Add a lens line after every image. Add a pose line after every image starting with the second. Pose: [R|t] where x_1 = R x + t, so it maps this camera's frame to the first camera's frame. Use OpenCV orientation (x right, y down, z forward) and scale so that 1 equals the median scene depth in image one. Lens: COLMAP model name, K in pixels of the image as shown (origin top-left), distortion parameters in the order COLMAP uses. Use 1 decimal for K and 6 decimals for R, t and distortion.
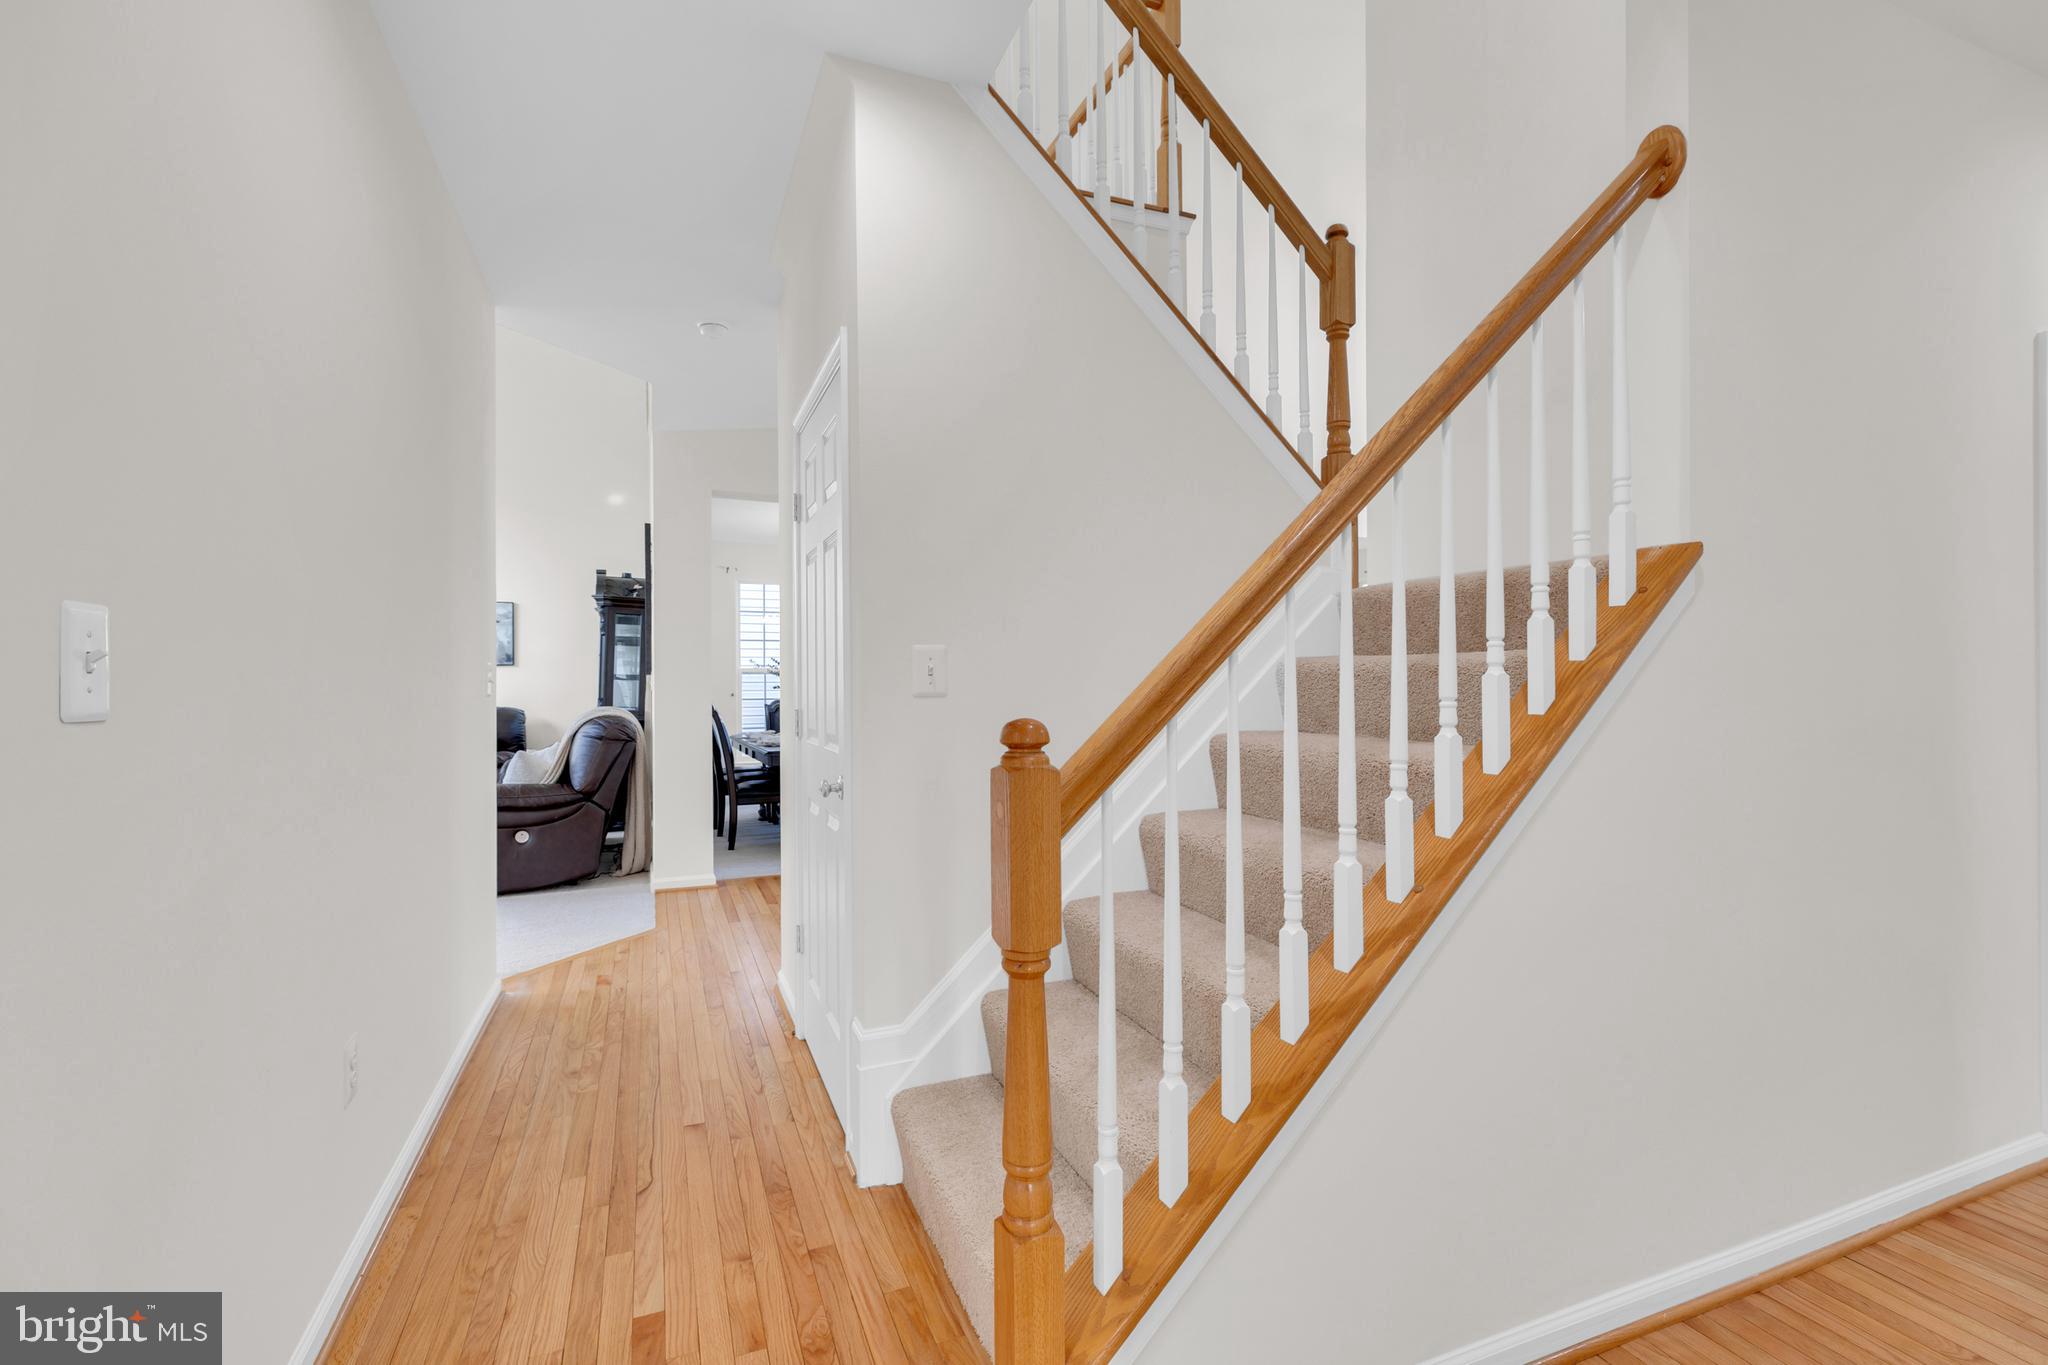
lens RADIAL K [[936.5, 0, 1033.7], [0, 936.5, 674.4], [0, 0, 1]] dist [0.001373, 0.000007]
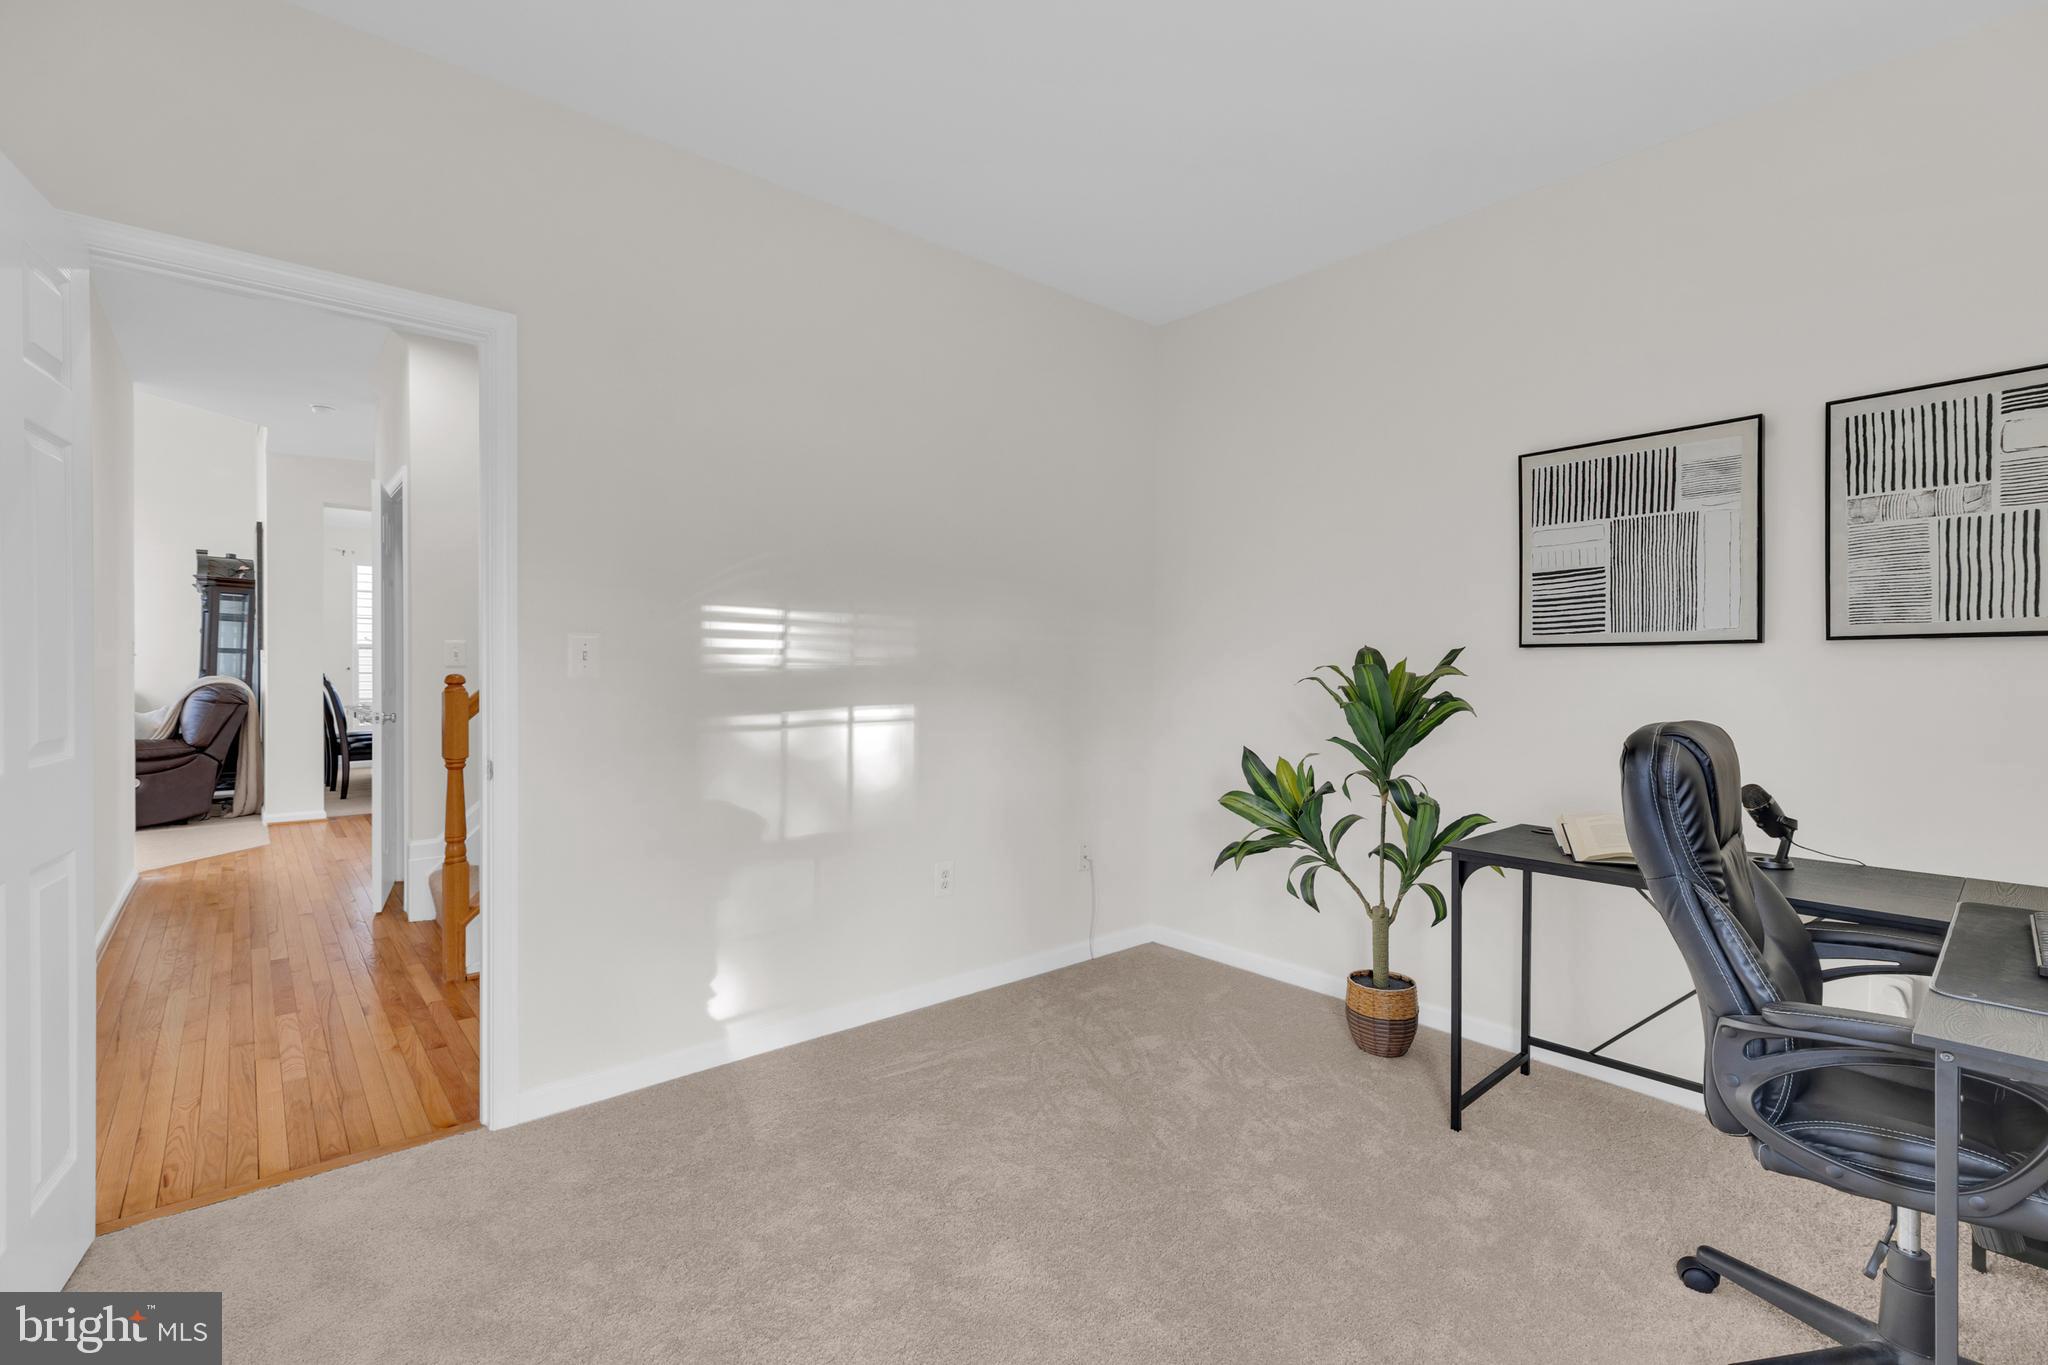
lens RADIAL K [[912.8, 0, 1020.5], [0, 912.8, 669.2], [0, 0, 1]] dist [0.002572, 0.000233]
pose [[0.950125, 0.009483, 0.311724, 0.149545], [-0.014733, 0.999786, 0.014493, -0.005737], [-0.311520, -0.018363, 0.950062, -0.418250]]
